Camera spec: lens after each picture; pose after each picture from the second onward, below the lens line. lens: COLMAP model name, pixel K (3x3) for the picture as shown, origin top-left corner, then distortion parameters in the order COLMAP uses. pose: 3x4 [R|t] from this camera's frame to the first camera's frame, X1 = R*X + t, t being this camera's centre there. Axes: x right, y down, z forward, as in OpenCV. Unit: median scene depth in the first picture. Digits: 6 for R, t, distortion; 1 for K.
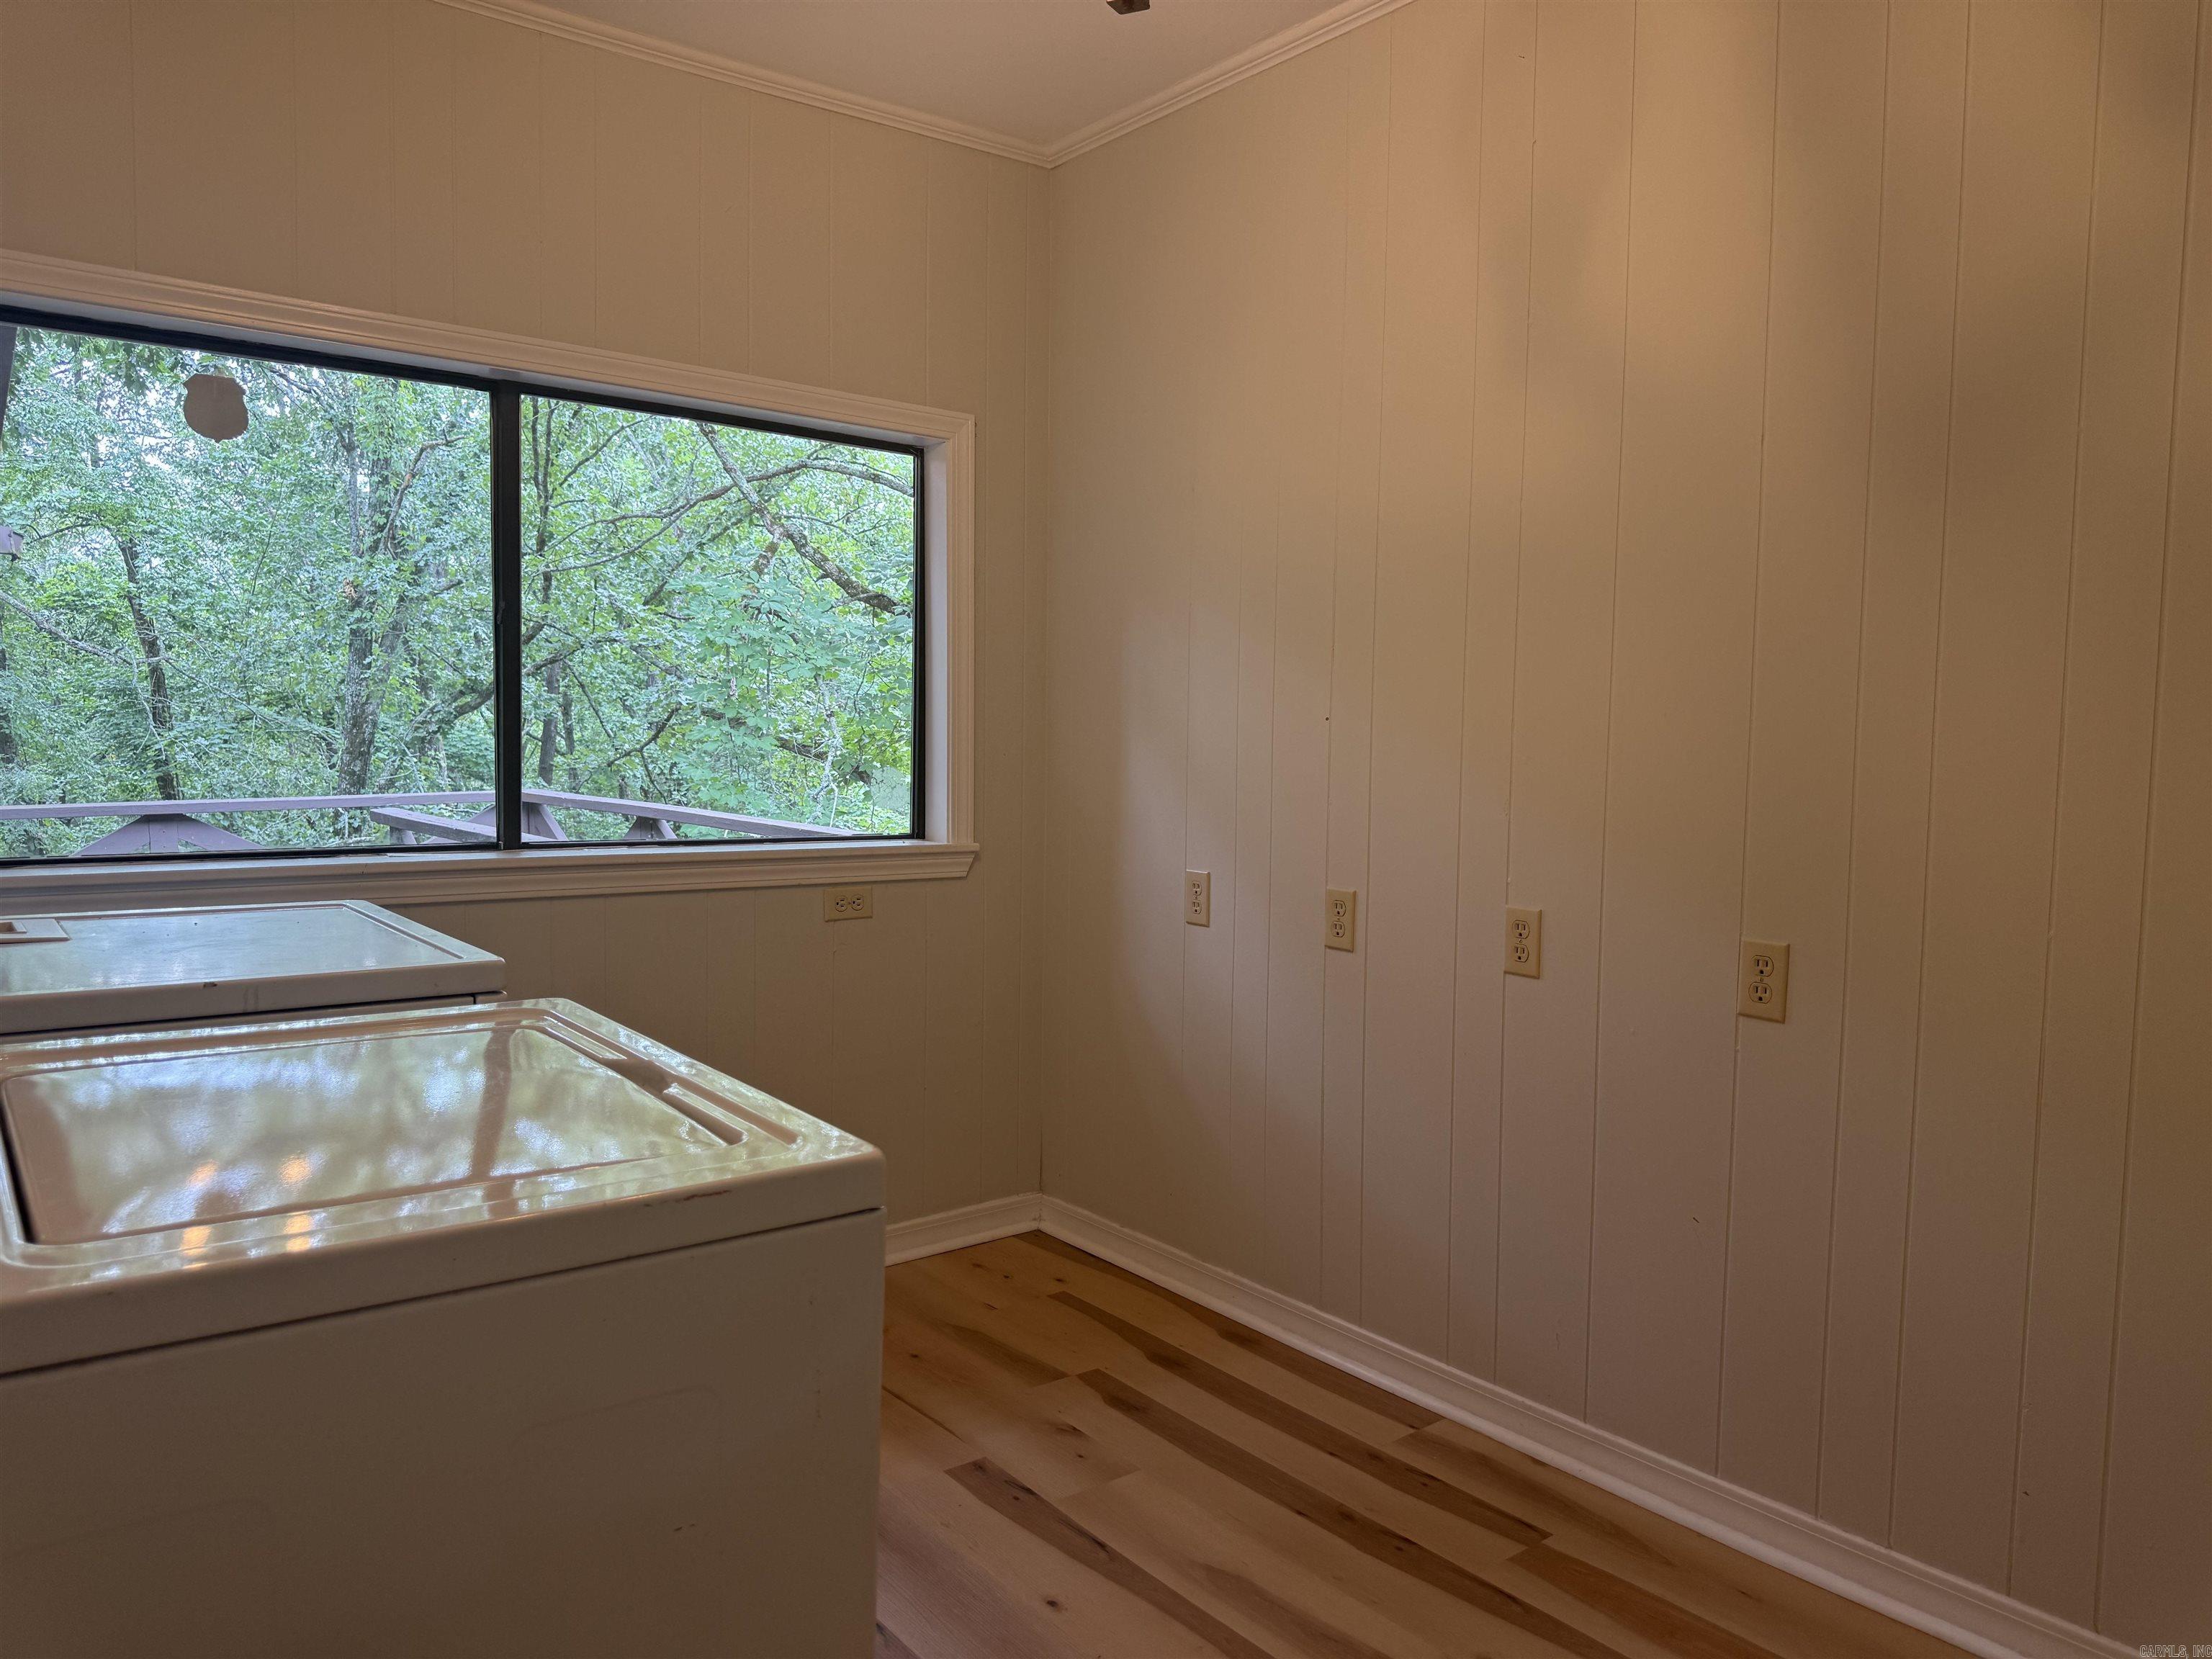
lens RADIAL K [[1553.0, 0, 1108.9], [0, 1553.0, 833.4], [0, 0, 1]] dist [0.008639, 0.001121]
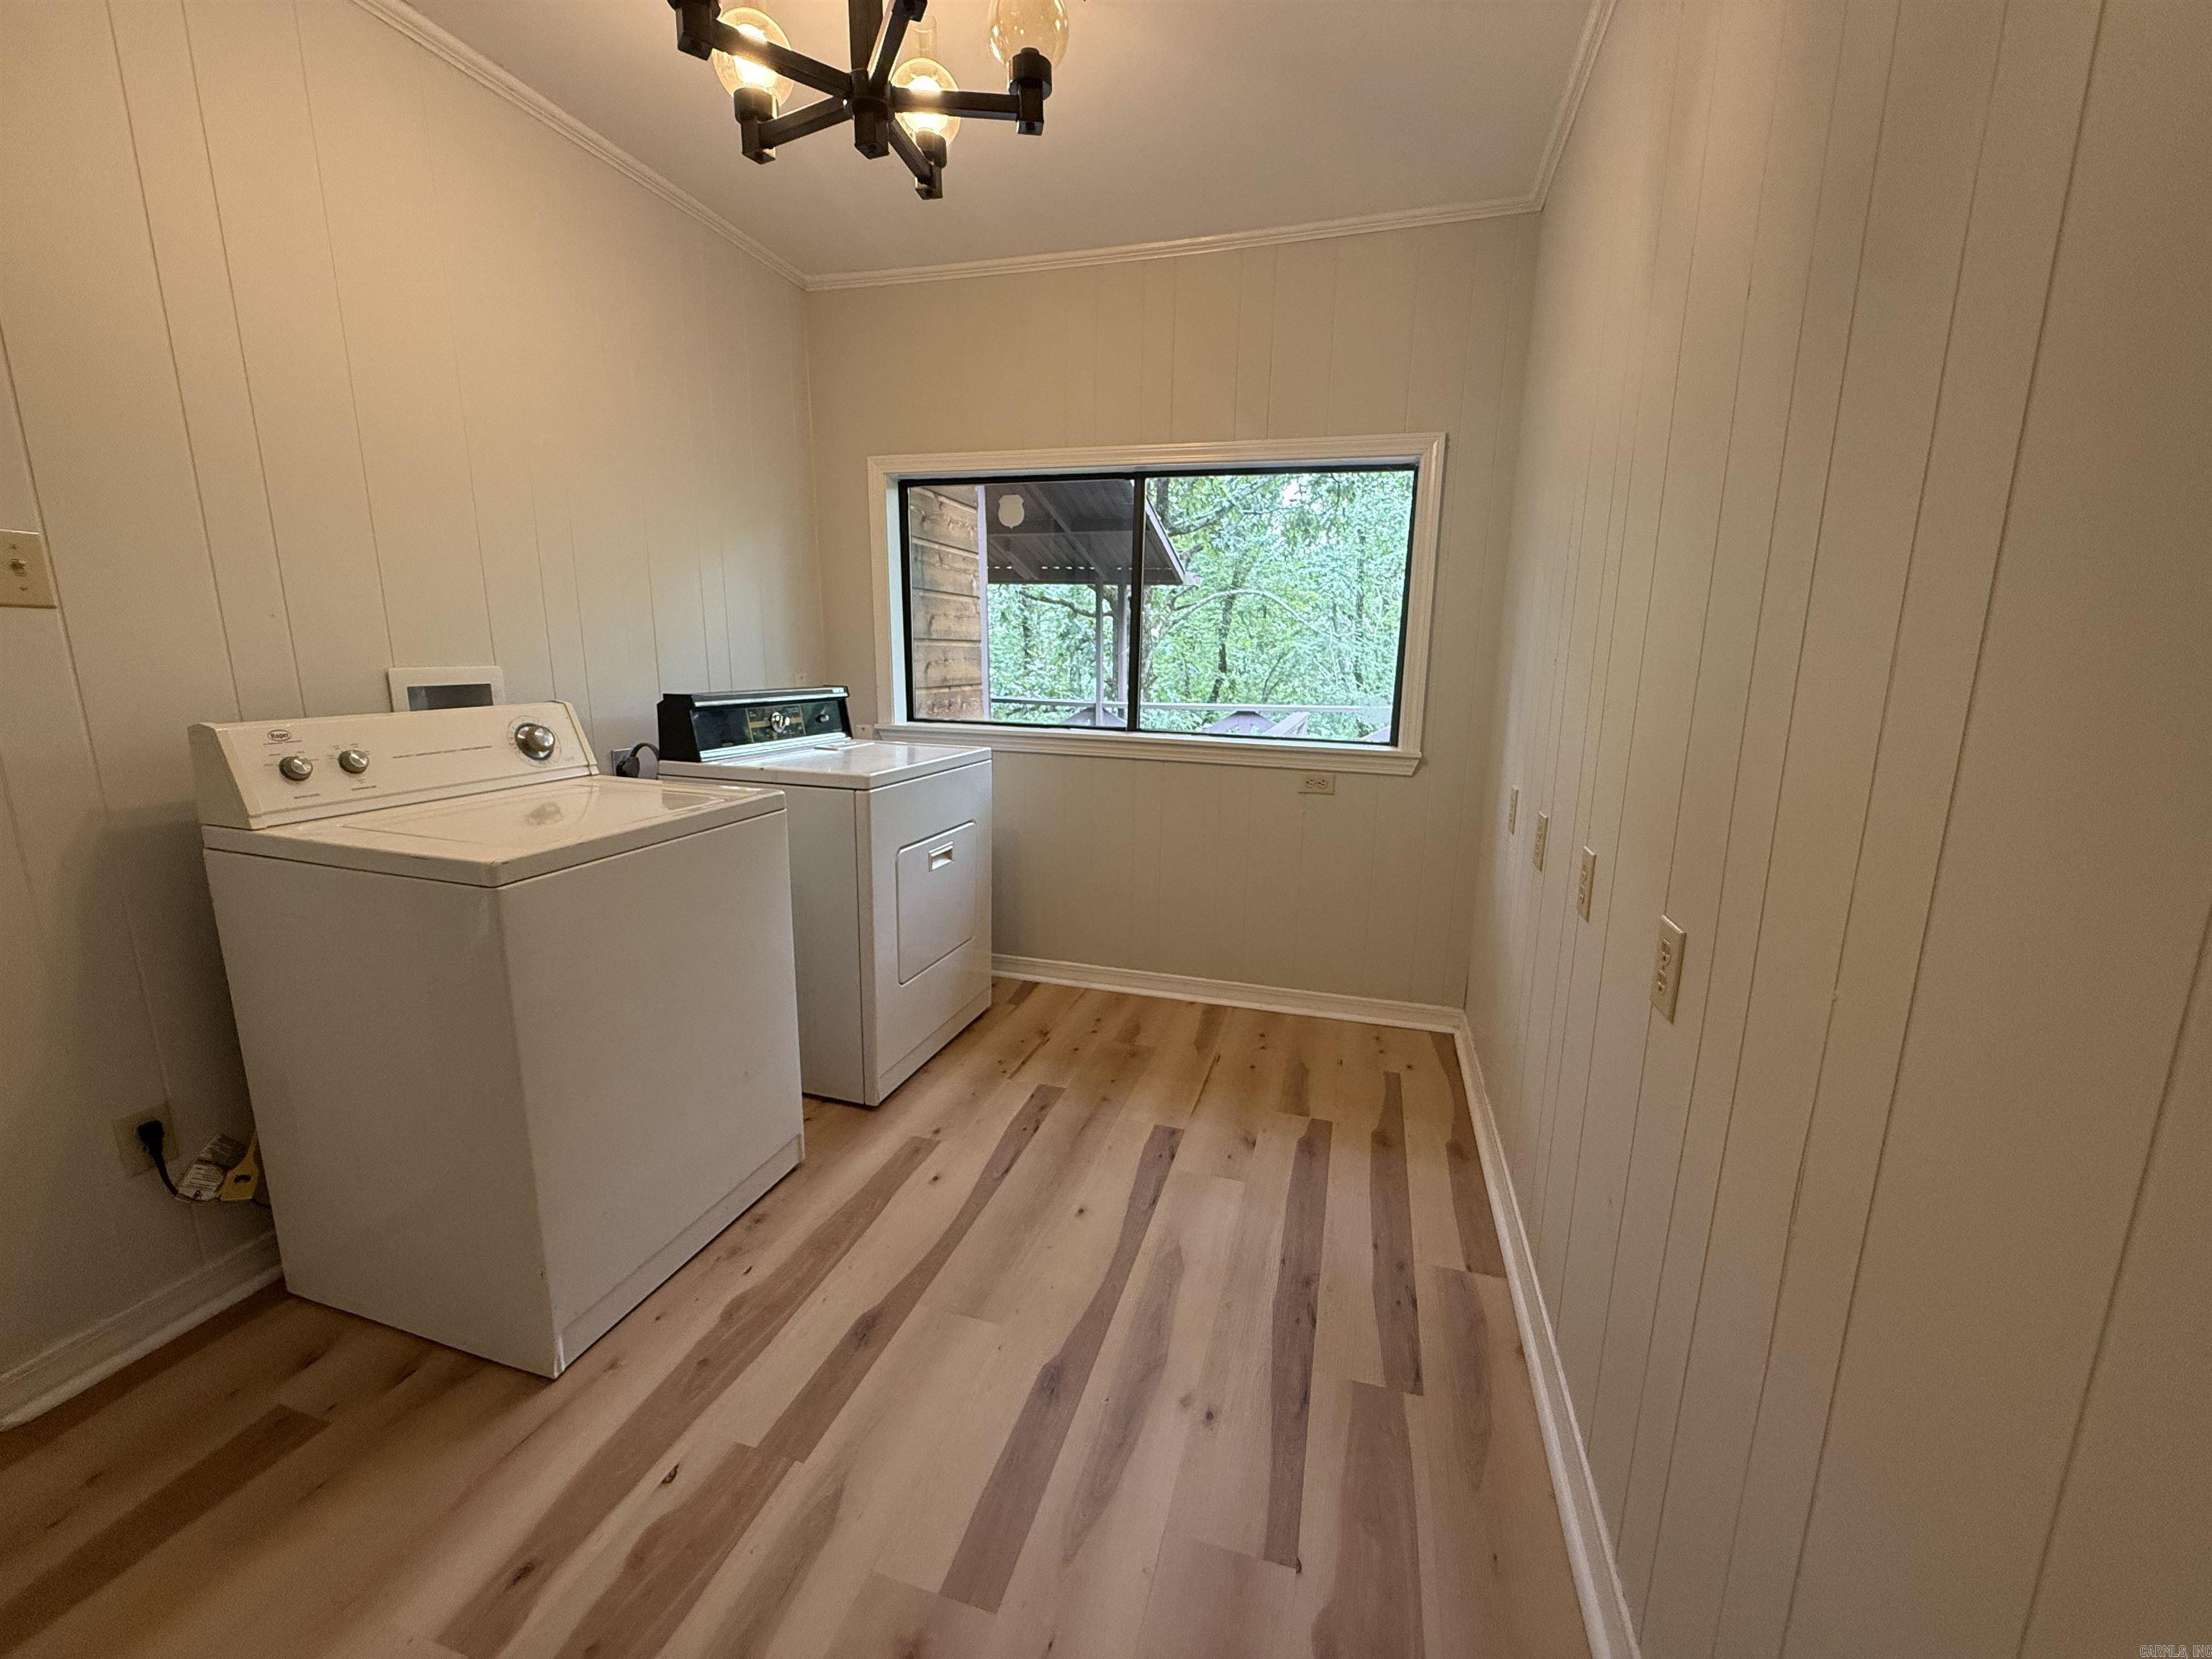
lens RADIAL K [[880.6, 0, 1104.1], [0, 880.6, 823.1], [0, 0, 1]] dist [0.000042, 0.000248]
pose [[0.574091, 0.149224, -0.805079, 0.480771], [-0.071821, 0.988640, 0.132033, -0.017816], [0.815636, -0.017977, 0.578287, 0.366024]]
